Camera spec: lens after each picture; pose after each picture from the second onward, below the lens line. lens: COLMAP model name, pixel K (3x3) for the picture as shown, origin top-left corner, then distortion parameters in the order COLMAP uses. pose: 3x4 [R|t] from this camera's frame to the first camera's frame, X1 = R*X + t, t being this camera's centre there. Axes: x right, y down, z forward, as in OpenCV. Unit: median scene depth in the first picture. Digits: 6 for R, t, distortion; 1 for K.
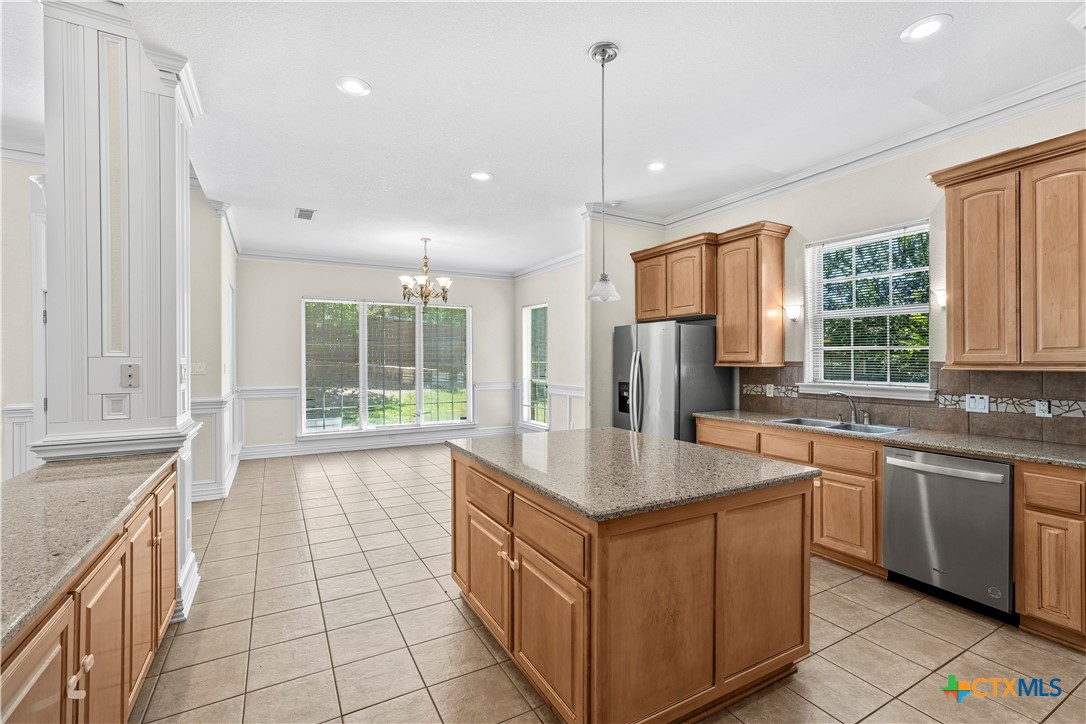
lens RADIAL K [[480.5, 0, 543.0], [0, 480.5, 362.0], [0, 0, 1]] dist [-0.017468, 0.000202]
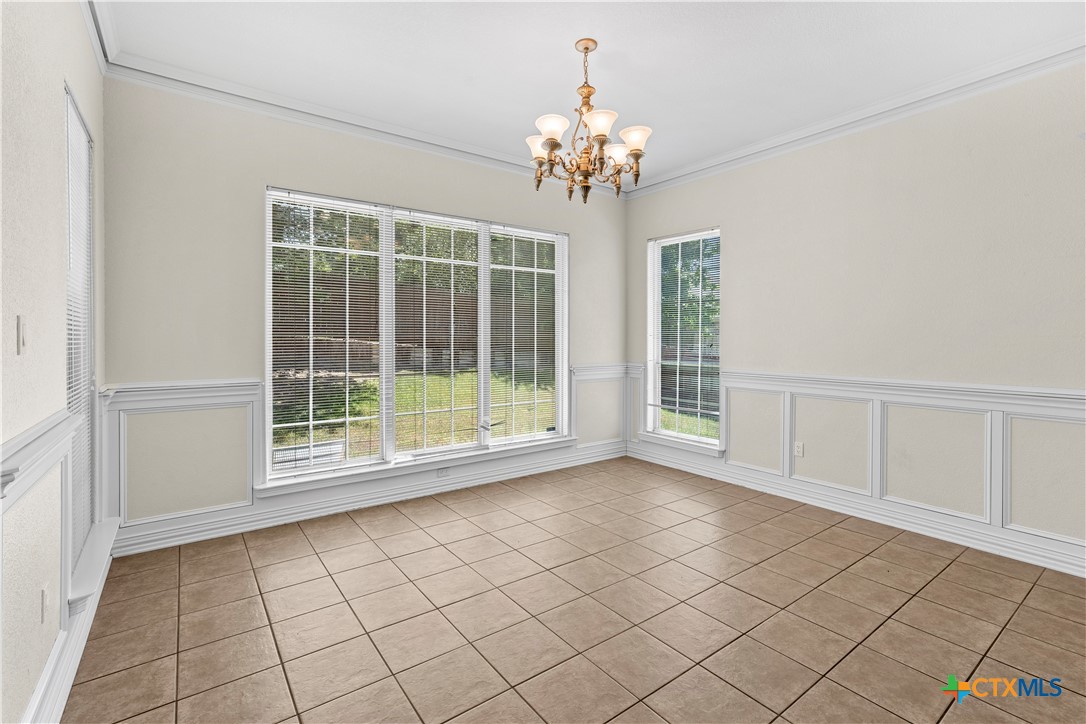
lens RADIAL K [[493.8, 0, 544.4], [0, 493.8, 339.1], [0, 0, 1]] dist [-0.028262, 0.020718]
pose [[0.991720, 0.004662, 0.128332, -0.476705], [-0.004723, 0.999989, 0.000172, 0.017299], [-0.128330, -0.000777, 0.991731, 0.792247]]
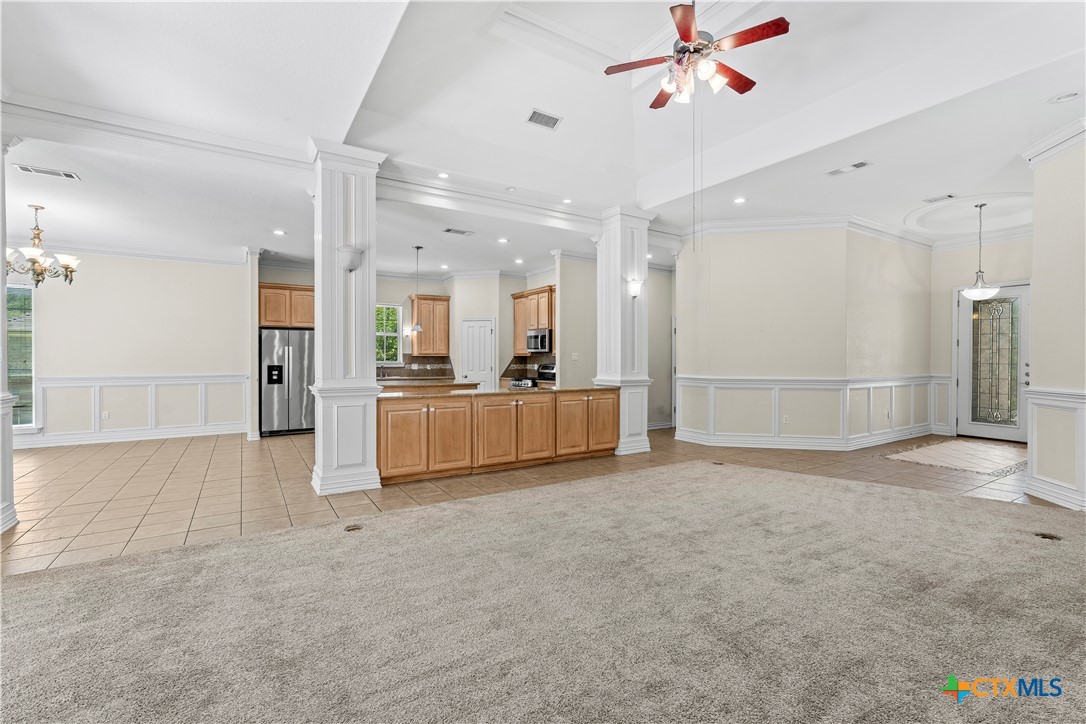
lens RADIAL K [[486.2, 0, 544.5], [0, 486.2, 359.7], [0, 0, 1]] dist [-0.034024, 0.024807]
pose [[-0.051689, -0.002410, 0.998660, -1.623173], [0.002817, 0.999993, 0.002559, 0.024173], [-0.998659, 0.002945, -0.051682, 0.199676]]
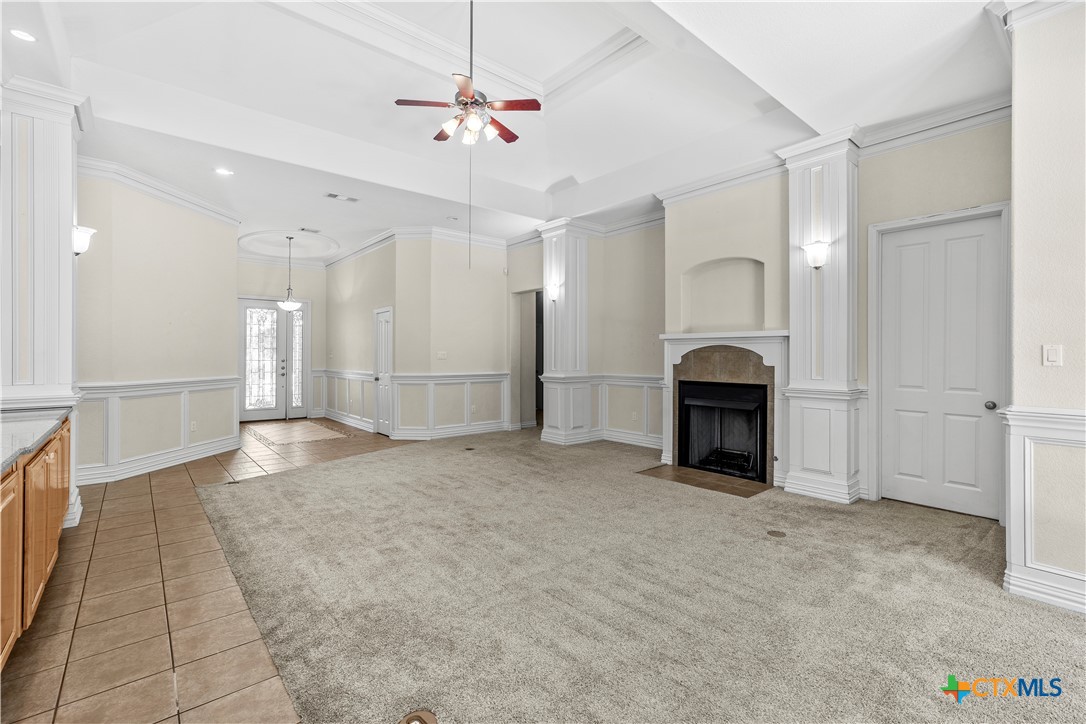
lens RADIAL K [[489.0, 0, 546.1], [0, 489.0, 352.4], [0, 0, 1]] dist [-0.013852, 0.000498]
pose [[-0.981542, 0.000068, -0.191246, -0.825639], [0.000758, 0.999993, -0.003539, 0.020633], [0.191245, -0.003619, -0.981536, 0.874334]]
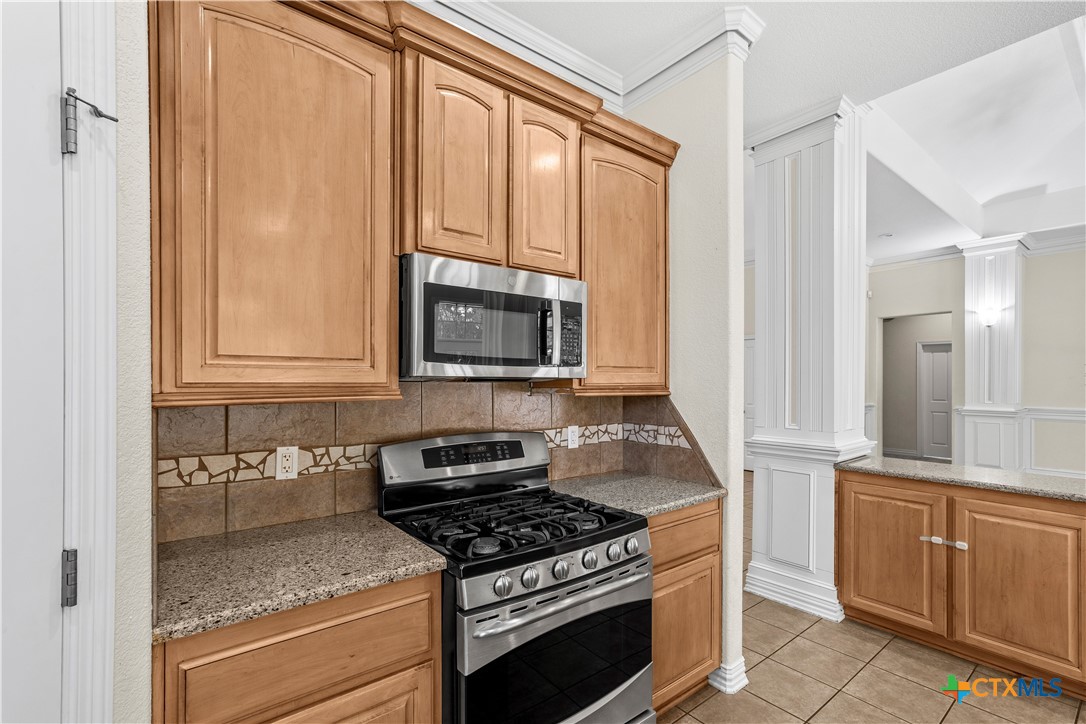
lens RADIAL K [[490.4, 0, 544.3], [0, 490.4, 382.2], [0, 0, 1]] dist [-0.001840, 0.000005]
pose [[-0.987724, 0.004329, -0.156149, 0.381571], [0.003476, 0.999977, 0.005737, -0.001814], [0.156170, 0.005124, -0.987717, 0.520543]]
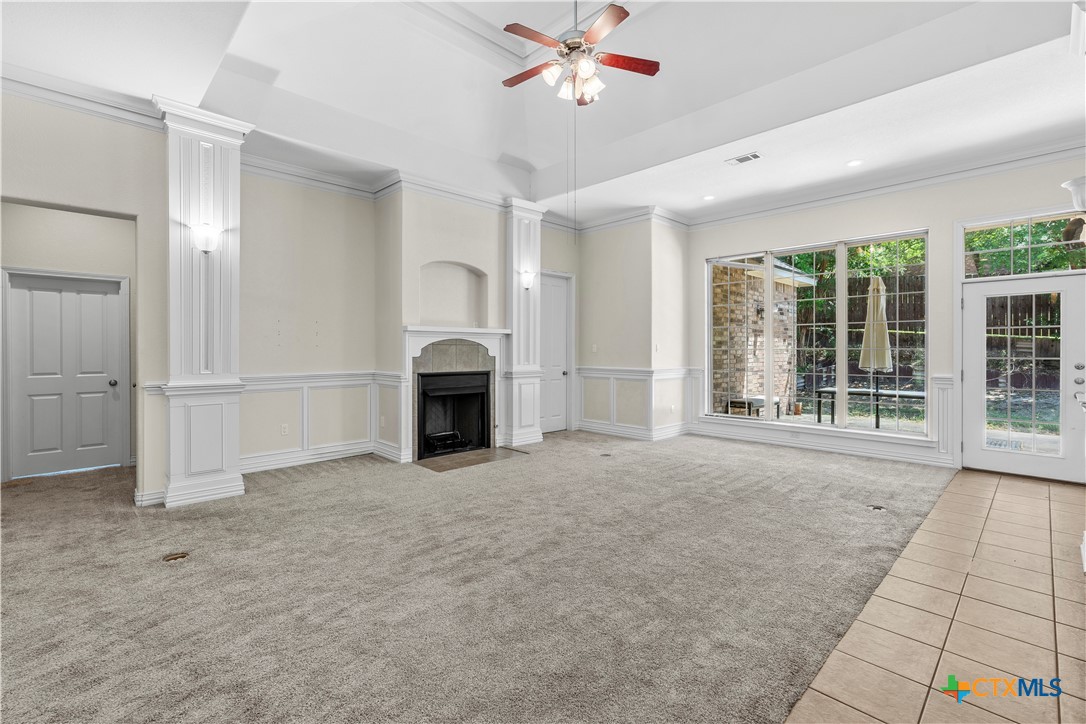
lens RADIAL K [[489.0, 0, 546.1], [0, 489.0, 352.4], [0, 0, 1]] dist [-0.013852, 0.000498]
pose [[0.254062, 0.010994, -0.967125, -0.103597], [-0.005213, 0.999936, 0.009997, 0.021353], [0.967174, 0.002502, 0.254103, -0.326178]]
